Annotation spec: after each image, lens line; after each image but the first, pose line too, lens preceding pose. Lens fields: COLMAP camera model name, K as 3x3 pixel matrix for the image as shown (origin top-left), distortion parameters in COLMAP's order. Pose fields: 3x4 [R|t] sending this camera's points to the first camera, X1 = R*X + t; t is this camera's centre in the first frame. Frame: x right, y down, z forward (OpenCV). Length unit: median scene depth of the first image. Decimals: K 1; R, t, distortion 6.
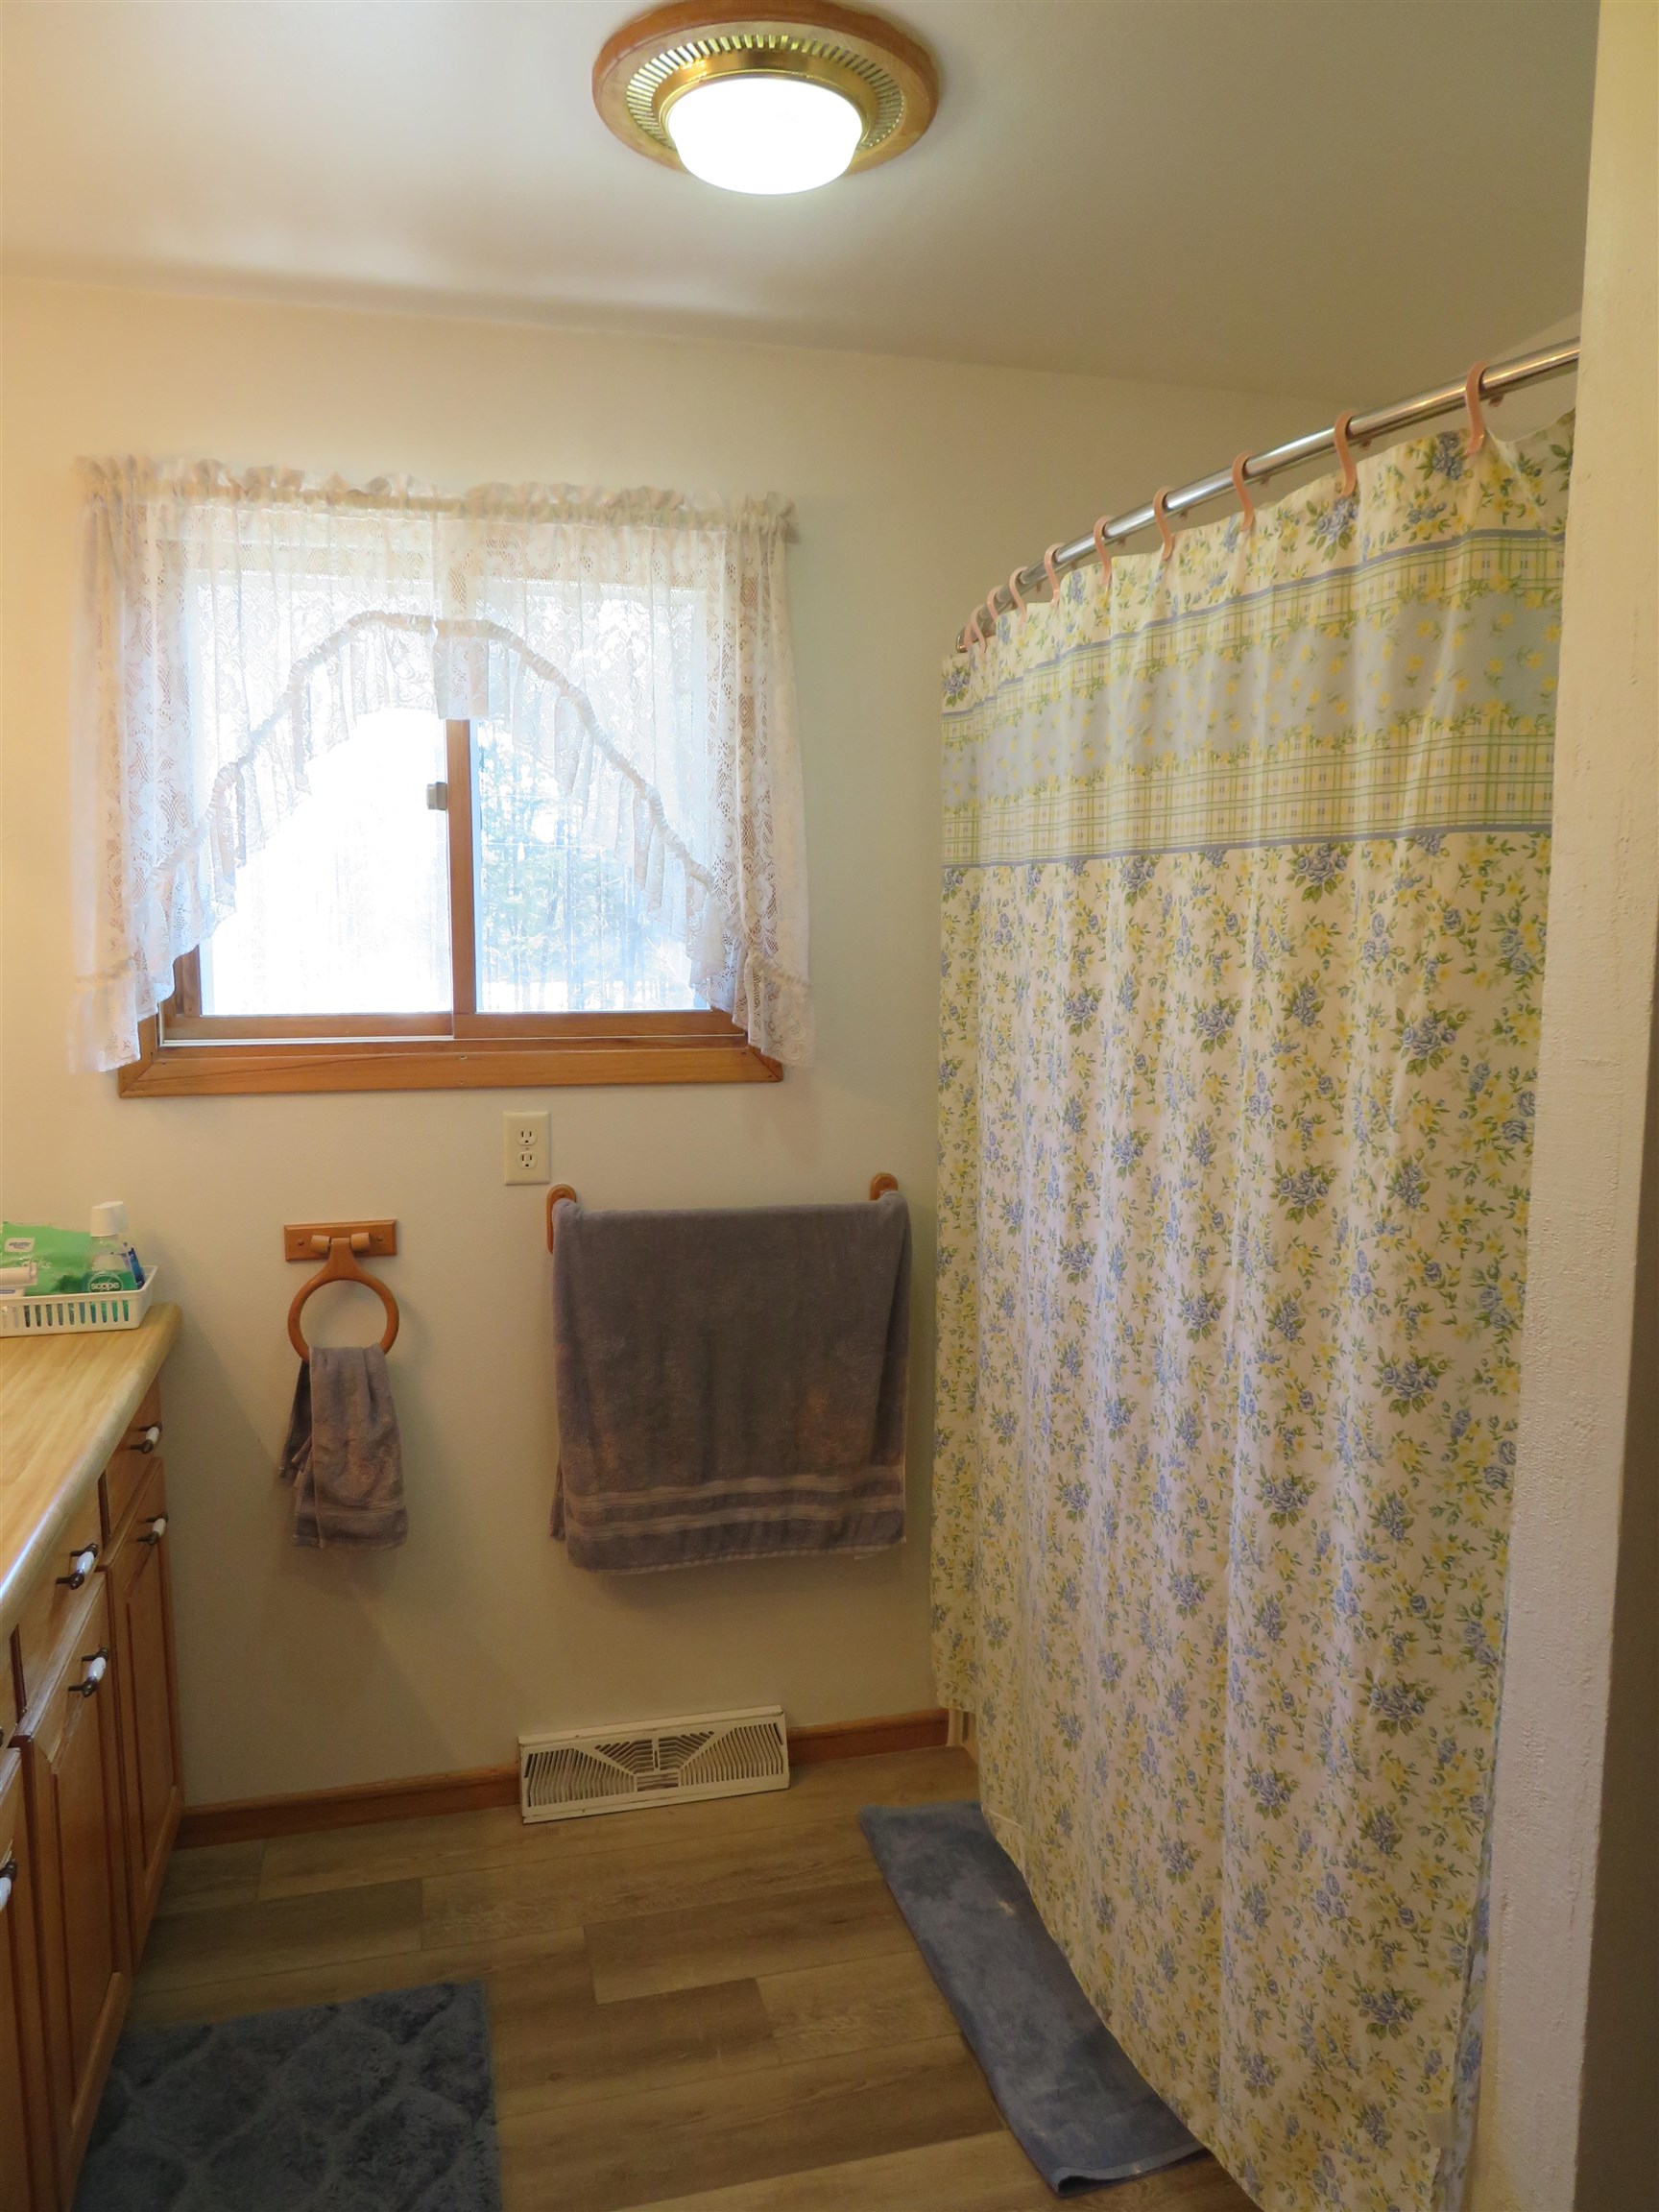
lens RADIAL K [[1585.4, 0, 826.7], [0, 1585.4, 1107.3], [0, 0, 1]] dist [-0.011498, 0.007052]
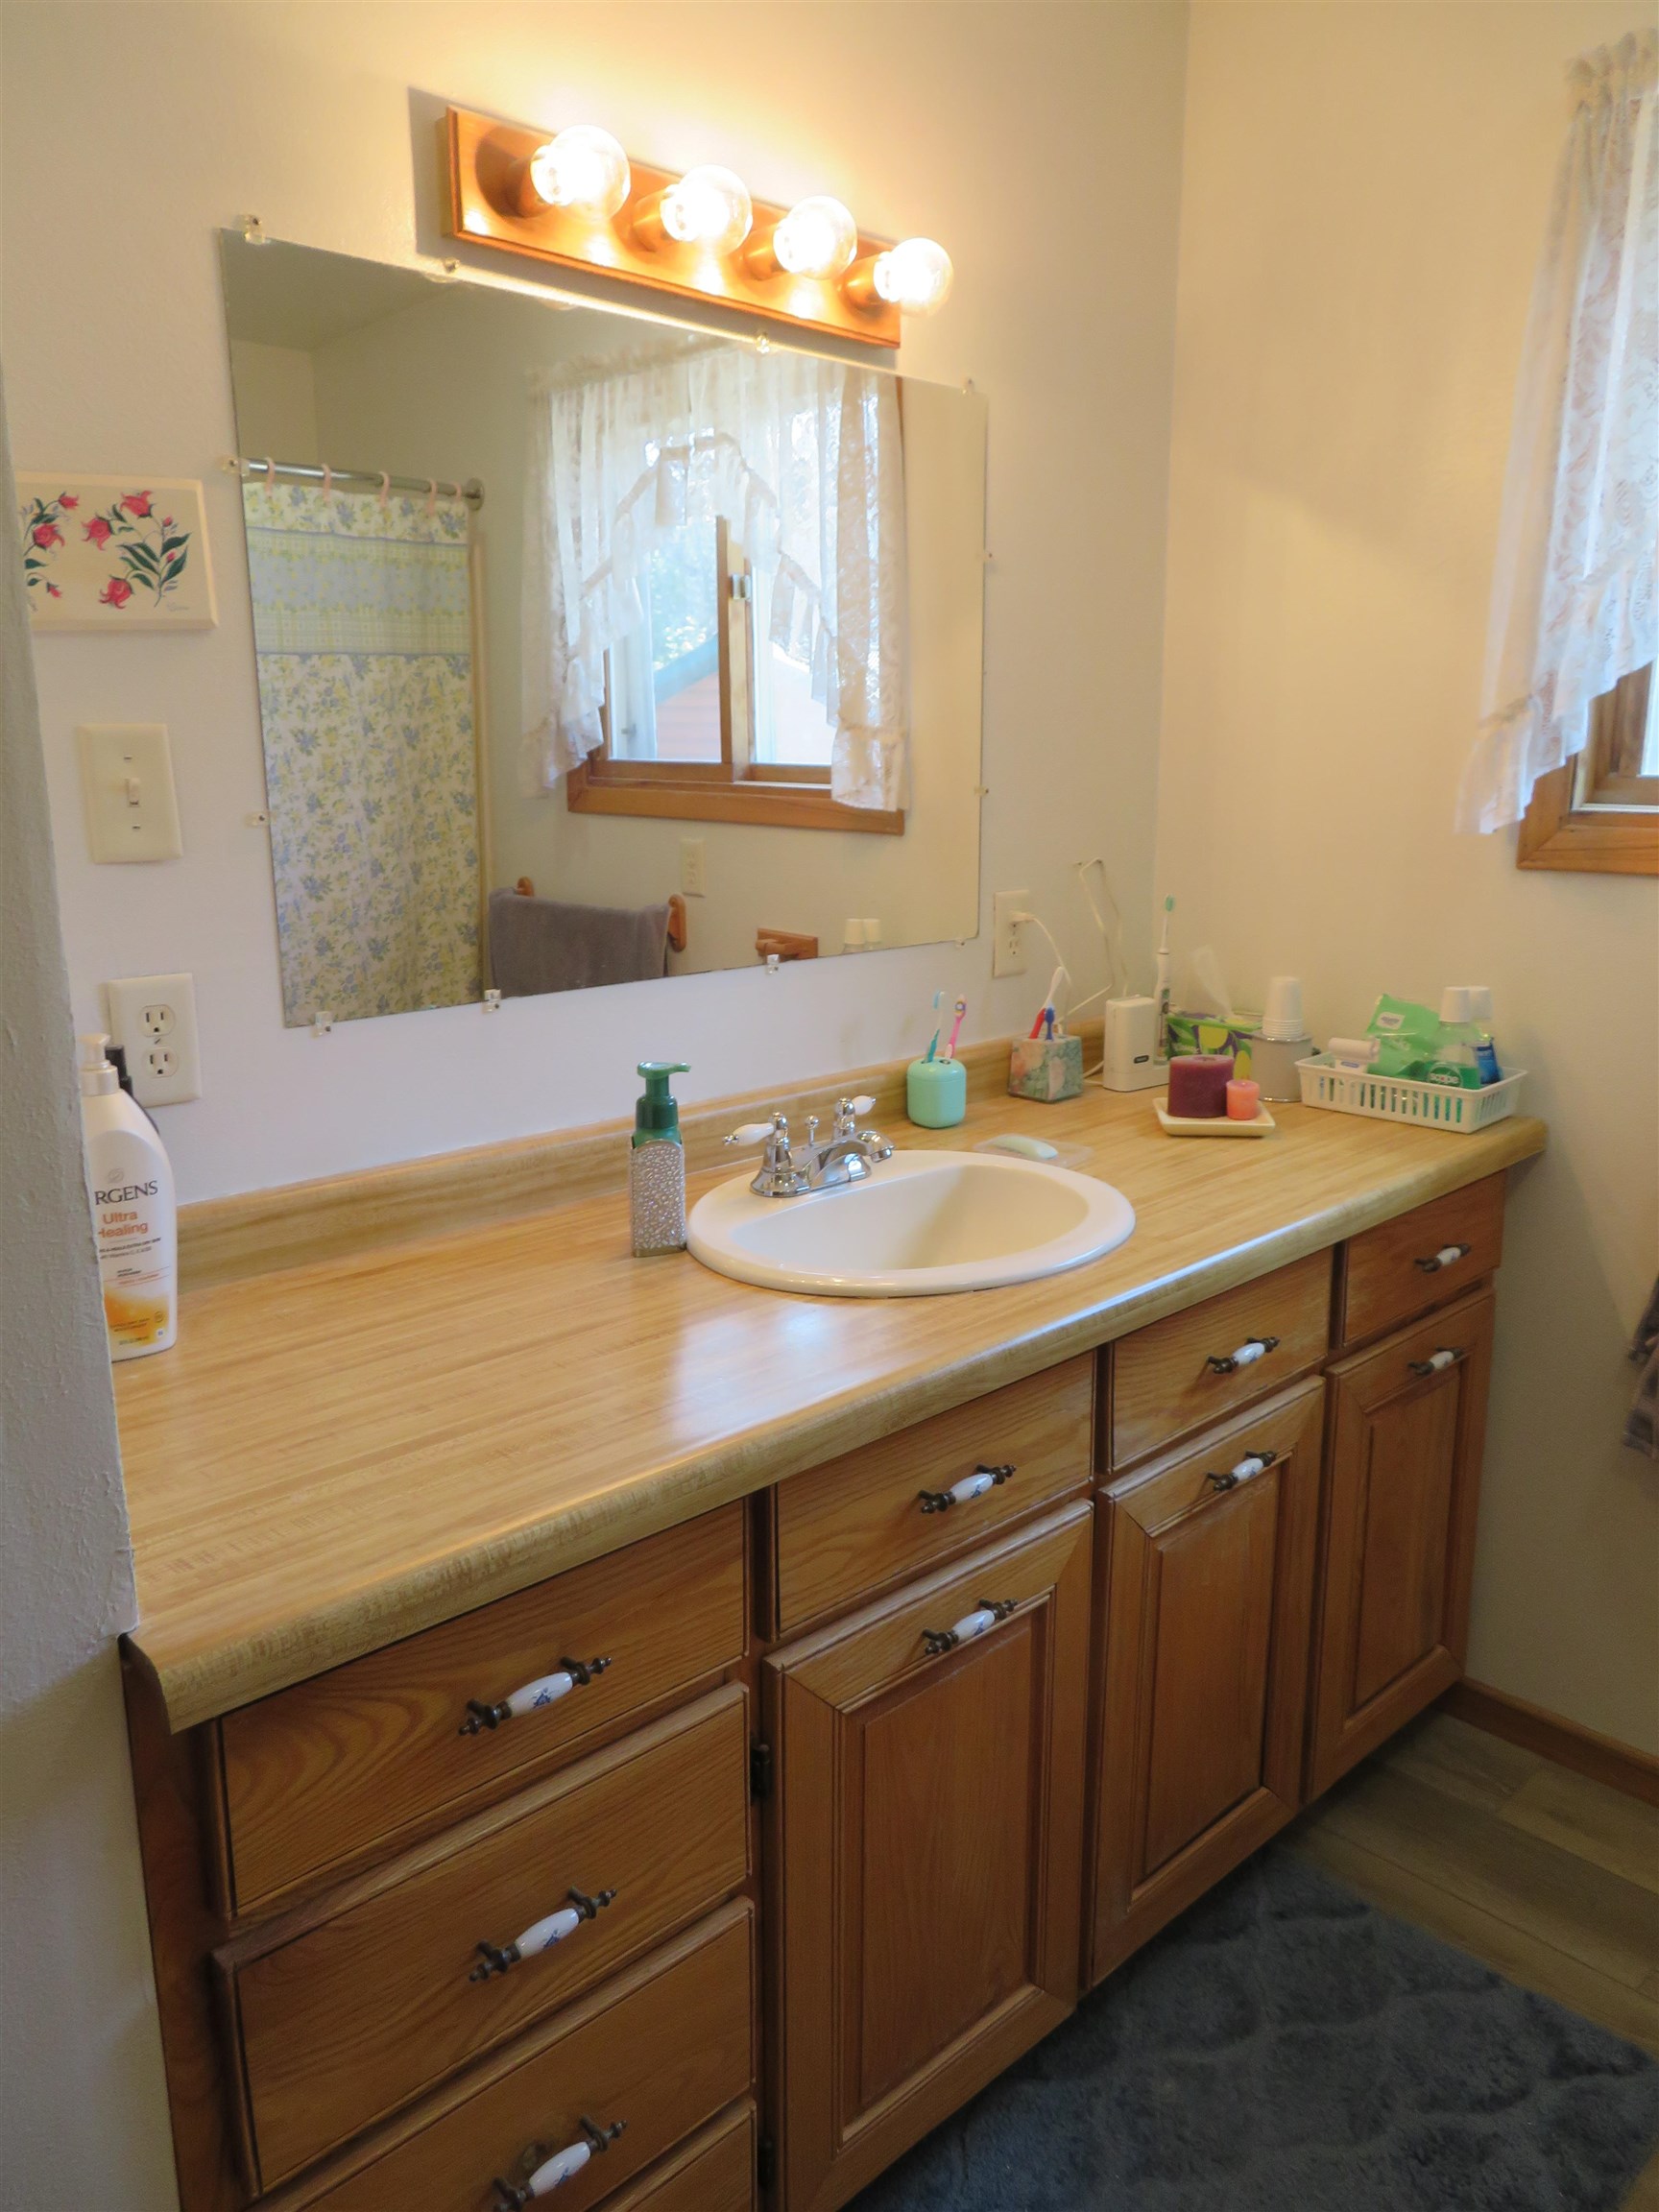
lens RADIAL K [[1585.4, 0, 839.0], [0, 1585.4, 1105.8], [0, 0, 1]] dist [-0.011498, 0.007052]
pose [[0.494795, 0.192450, -0.847432, 0.125041], [-0.103898, 0.981276, 0.162183, 0.020234], [0.862776, 0.007799, 0.505526, 0.265815]]
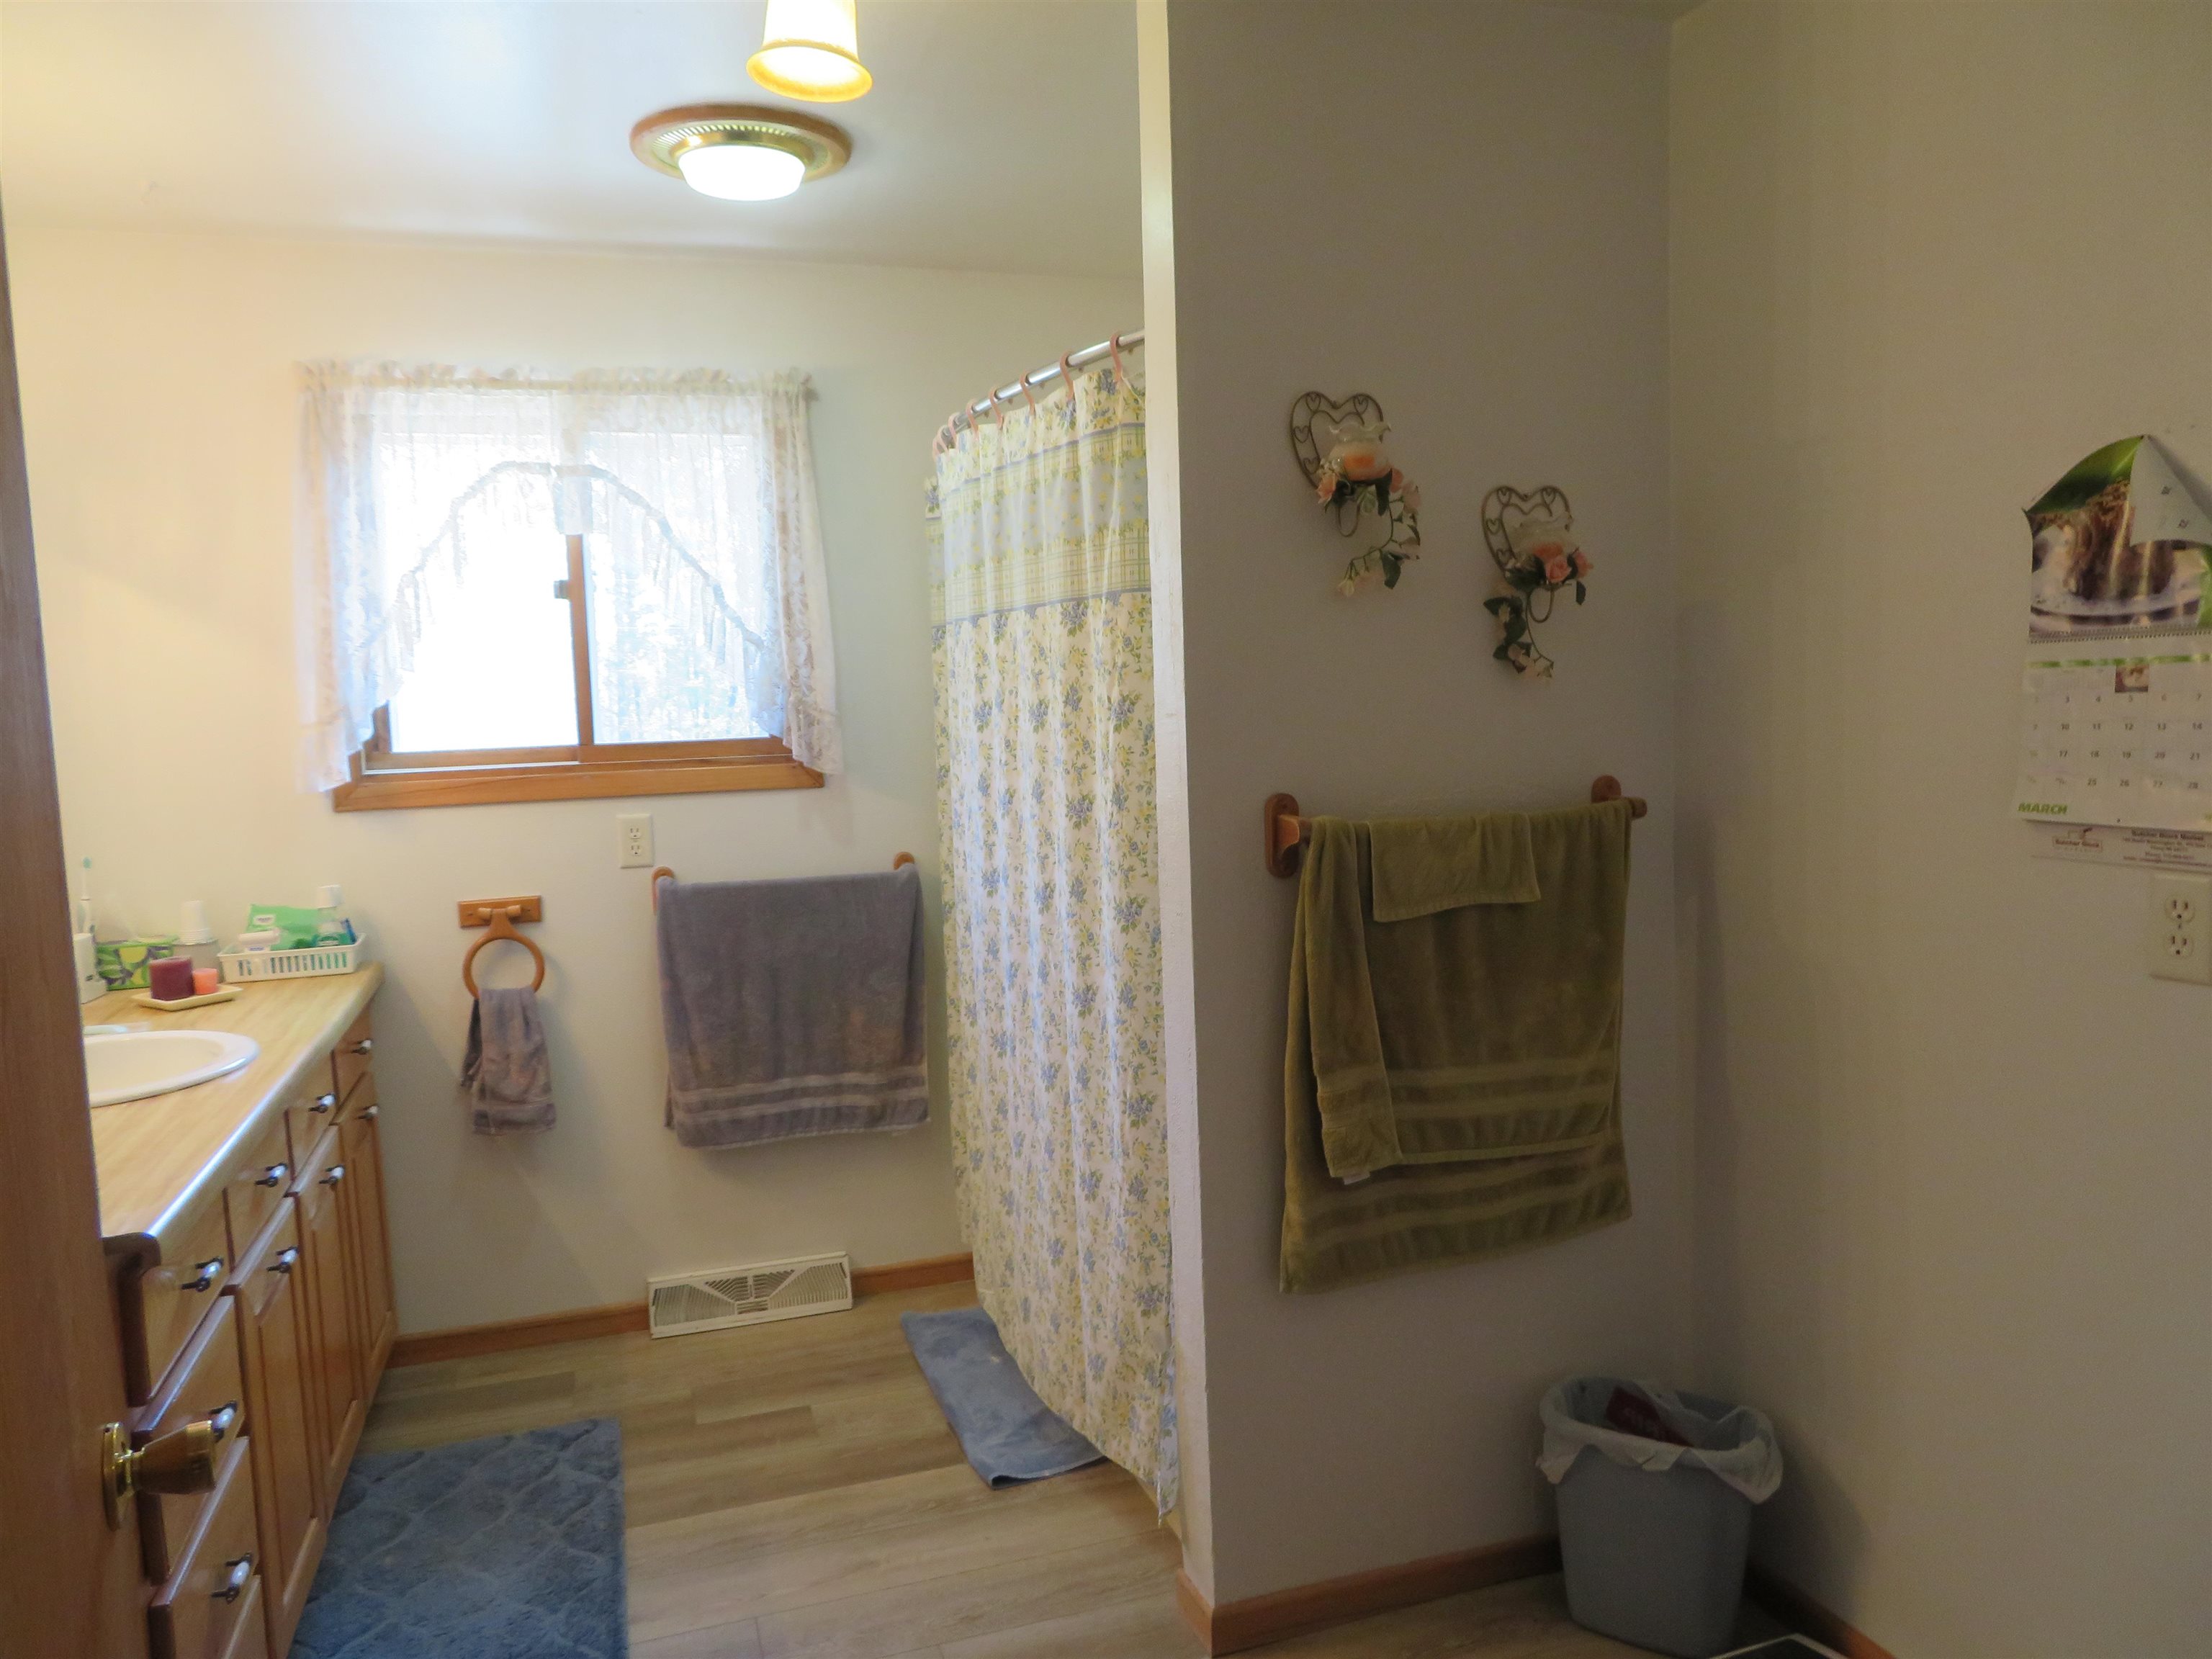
lens RADIAL K [[1585.4, 0, 1105.6], [0, 1585.4, 838.5], [0, 0, 1]] dist [-0.011498, 0.007052]
pose [[0.997517, -0.040277, 0.057764, 0.154986], [0.041822, 0.998792, -0.025795, 0.085328], [-0.056655, 0.028146, 0.997997, -0.445073]]
